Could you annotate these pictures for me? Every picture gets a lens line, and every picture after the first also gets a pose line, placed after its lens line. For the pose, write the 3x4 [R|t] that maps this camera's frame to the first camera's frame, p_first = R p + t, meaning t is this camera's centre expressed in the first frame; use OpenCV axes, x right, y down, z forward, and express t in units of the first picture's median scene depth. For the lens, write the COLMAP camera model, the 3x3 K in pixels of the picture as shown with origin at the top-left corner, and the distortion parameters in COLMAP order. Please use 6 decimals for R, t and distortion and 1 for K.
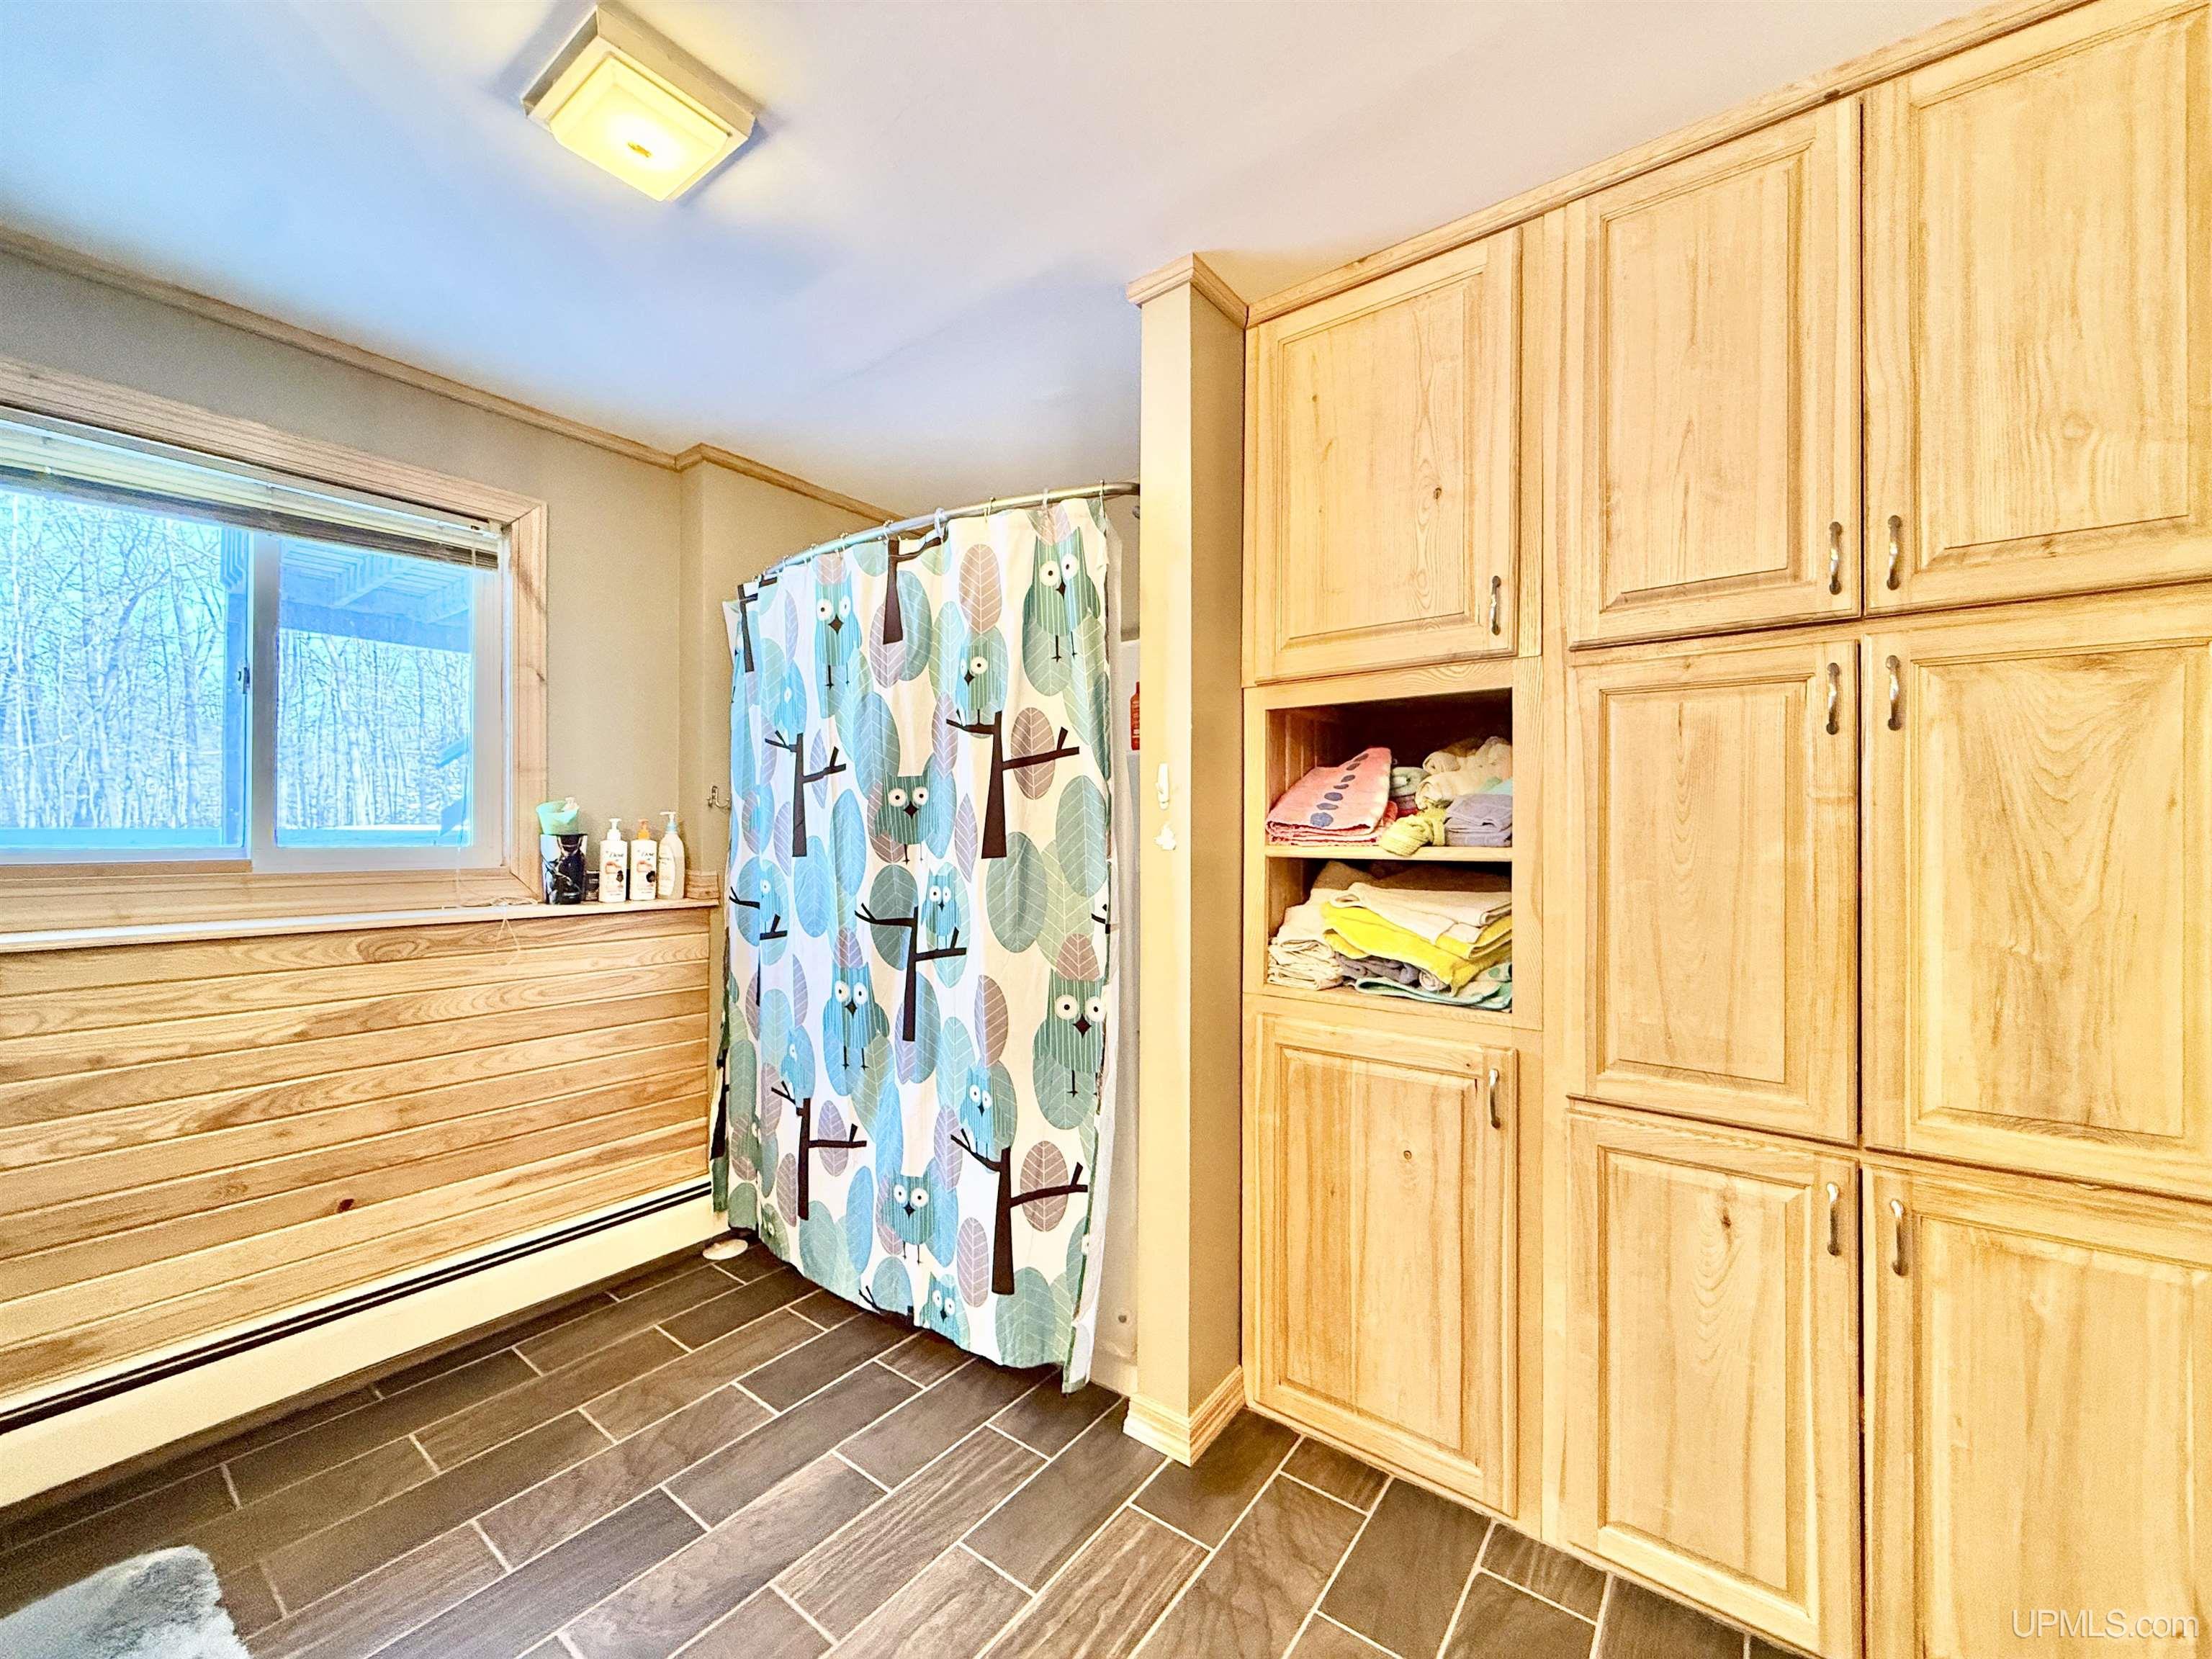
lens RADIAL K [[880.2, 0, 1095.5], [0, 880.2, 826.4], [0, 0, 1]] dist [0.000452, -0.000346]
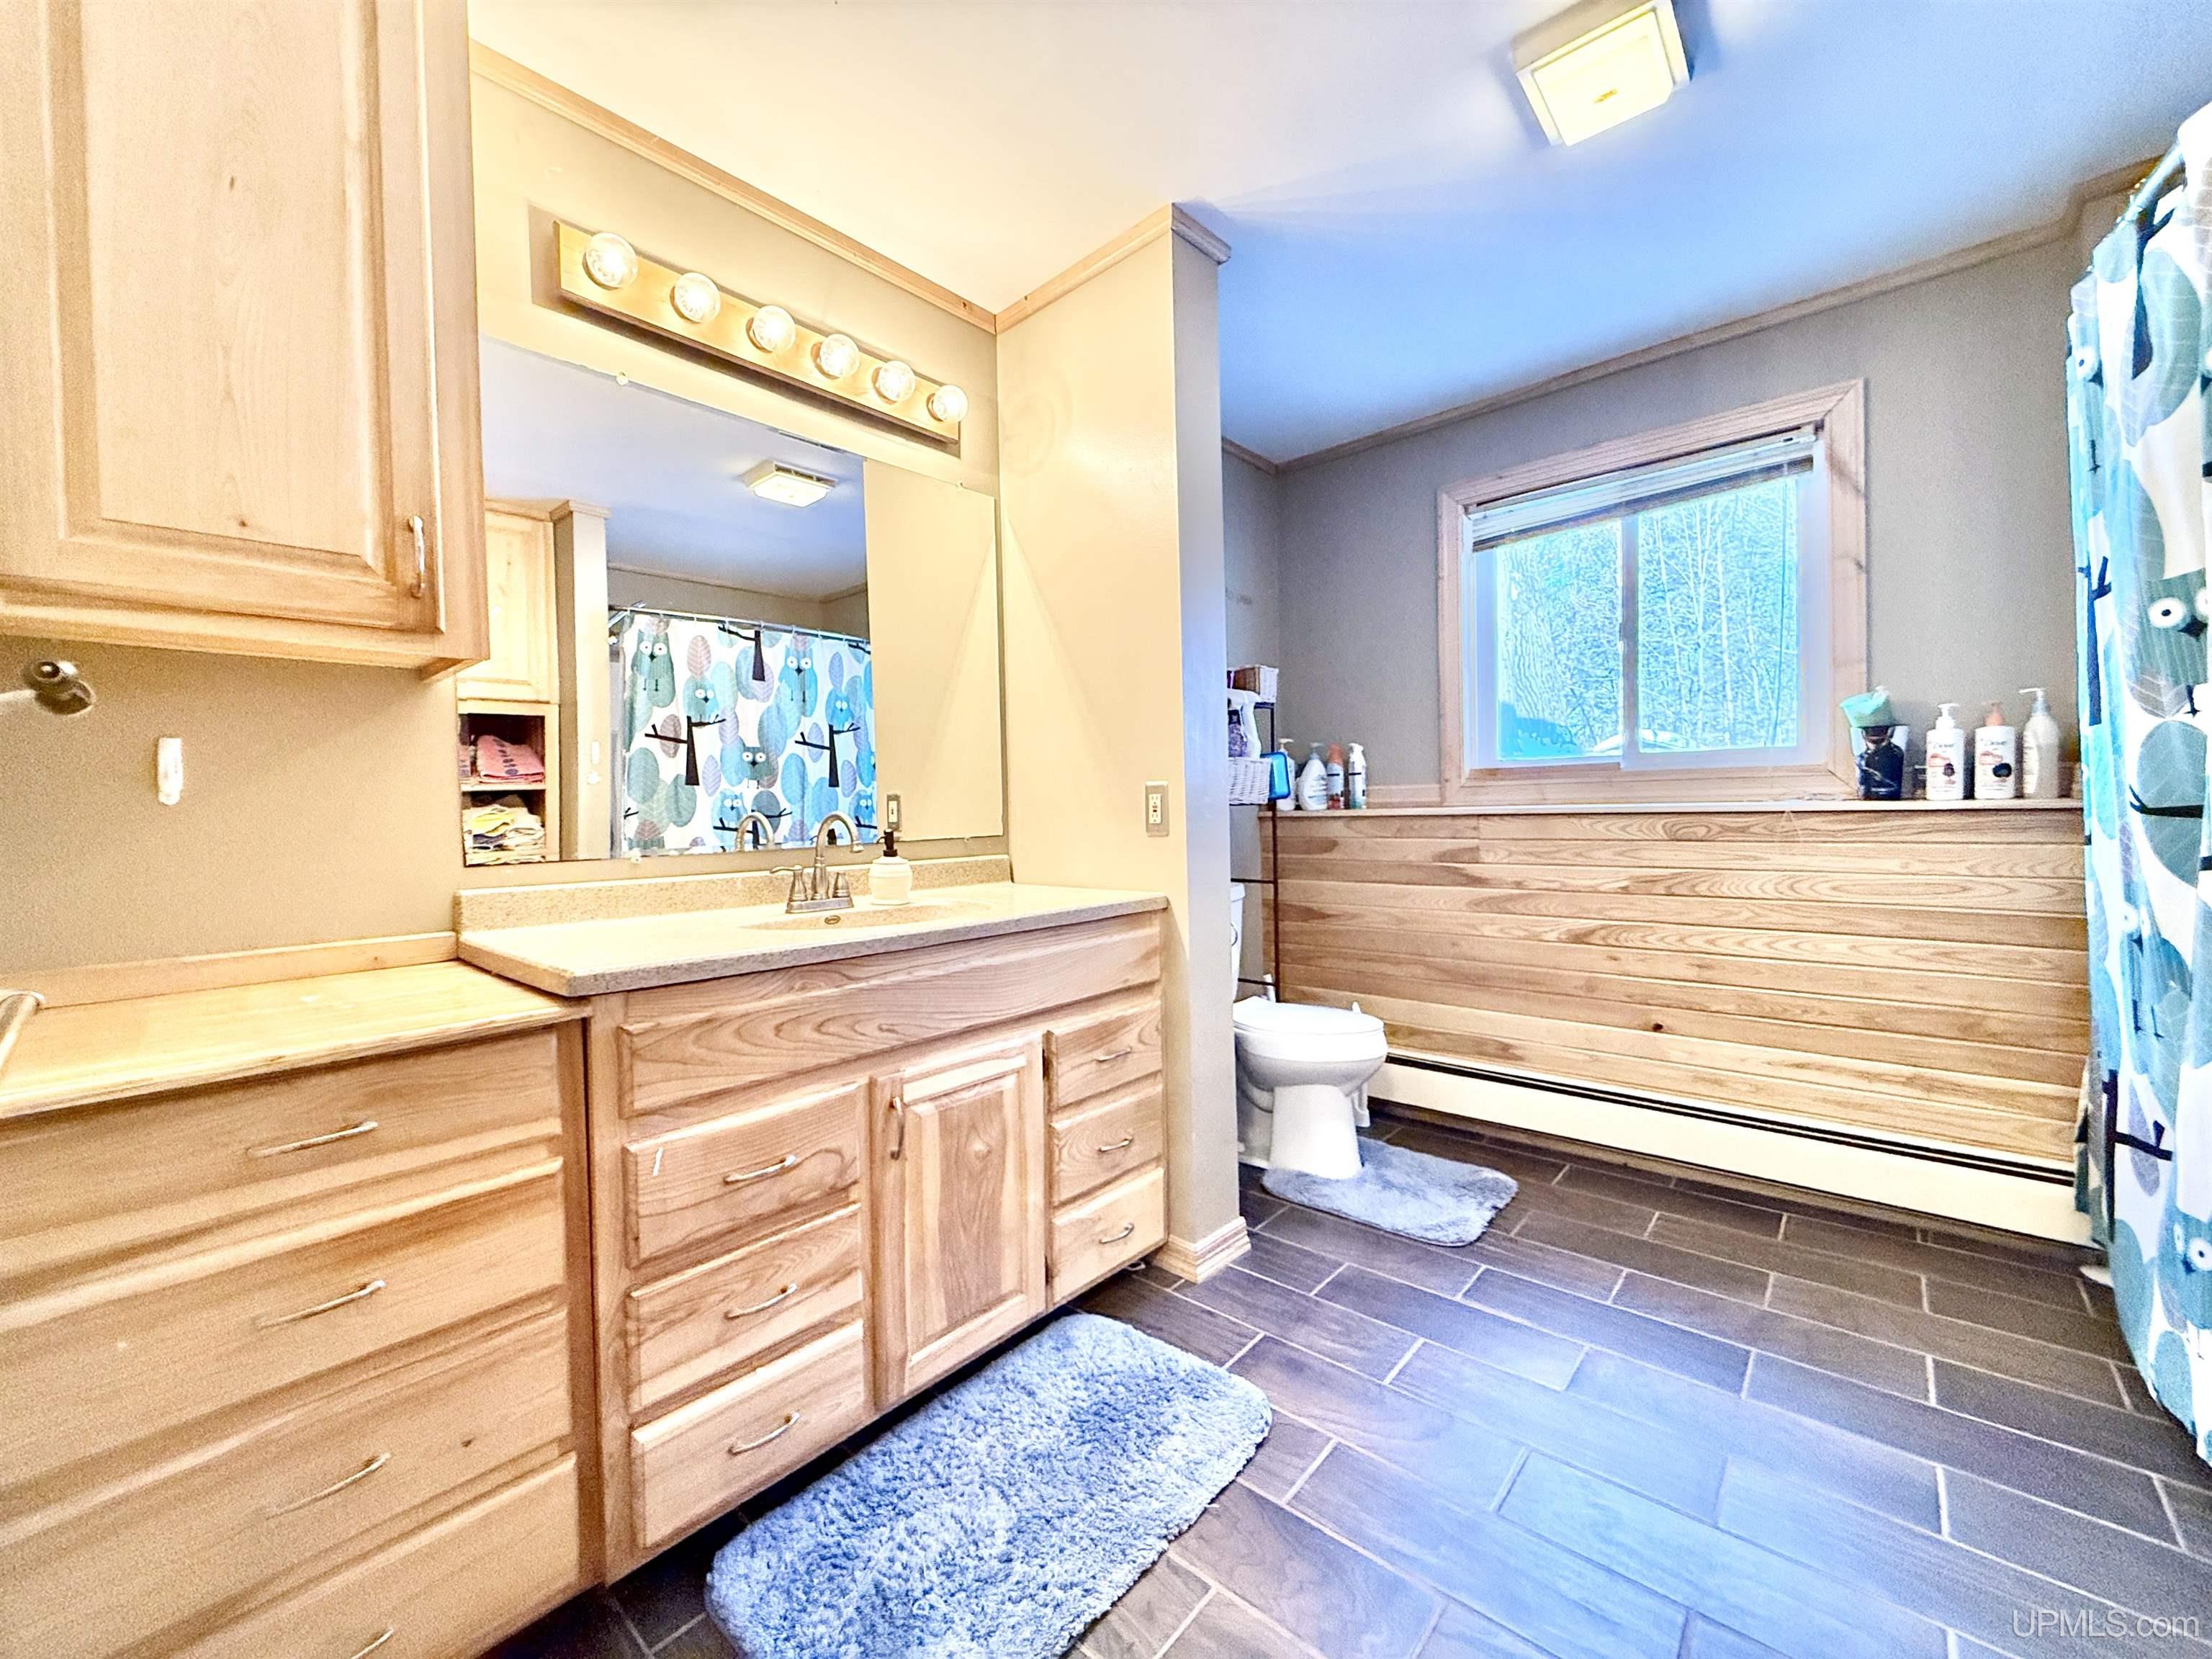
lens RADIAL K [[880.2, 0, 1092.4], [0, 880.2, 824.1], [0, 0, 1]] dist [0.000452, -0.000346]
pose [[-0.072312, 0.019840, -0.997185, 0.441206], [0.028051, 0.999447, 0.017851, 0.081718], [0.996988, -0.026681, -0.072829, 0.259490]]
